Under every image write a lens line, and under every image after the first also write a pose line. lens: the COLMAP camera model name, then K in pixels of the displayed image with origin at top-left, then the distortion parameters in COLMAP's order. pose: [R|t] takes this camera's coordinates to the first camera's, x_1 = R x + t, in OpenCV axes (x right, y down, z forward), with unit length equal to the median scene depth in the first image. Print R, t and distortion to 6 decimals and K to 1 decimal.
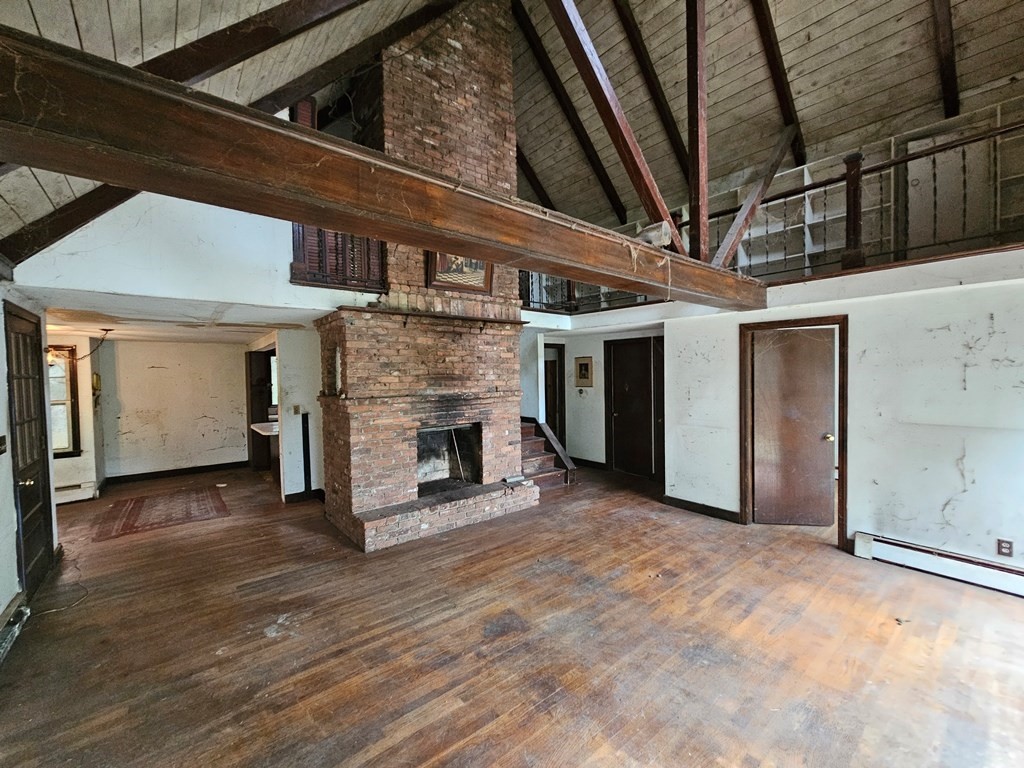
lens RADIAL K [[423.4, 0, 515.9], [0, 423.4, 385.2], [0, 0, 1]] dist [-0.000996, -0.000102]
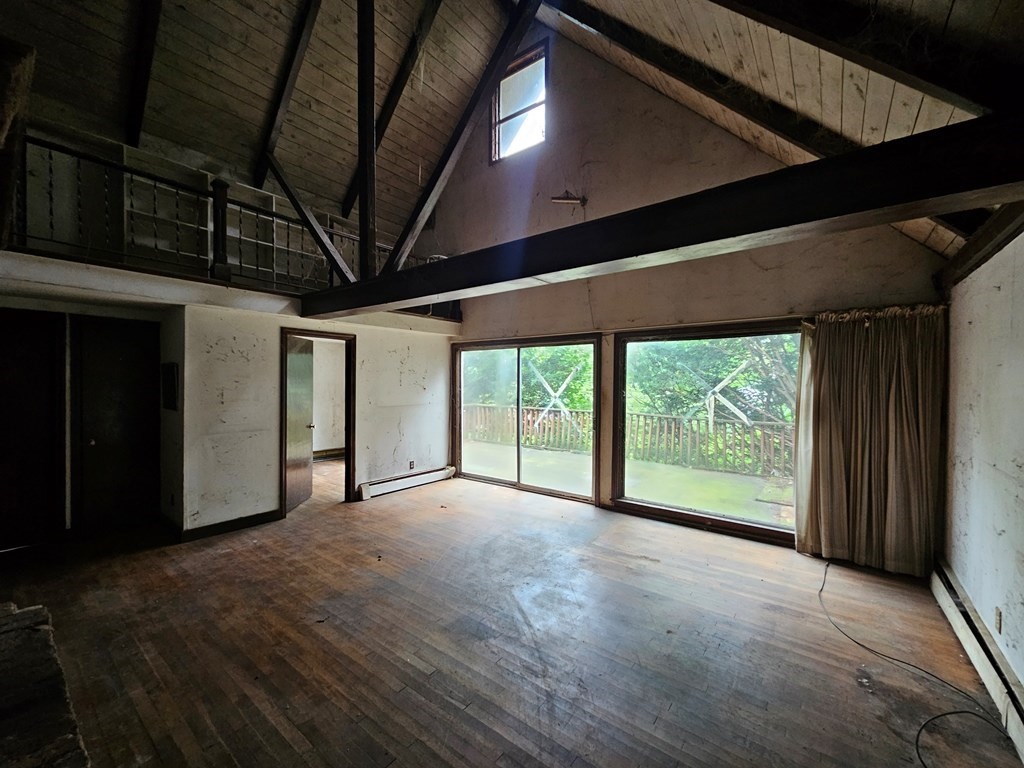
lens RADIAL K [[423.4, 0, 514.2], [0, 423.4, 381.4], [0, 0, 1]] dist [-0.000996, -0.000102]
pose [[-0.232455, 0.005416, 0.972592, -0.615115], [0.019509, 0.999809, -0.000905, 0.001858], [-0.972411, 0.018764, -0.232517, 0.680552]]
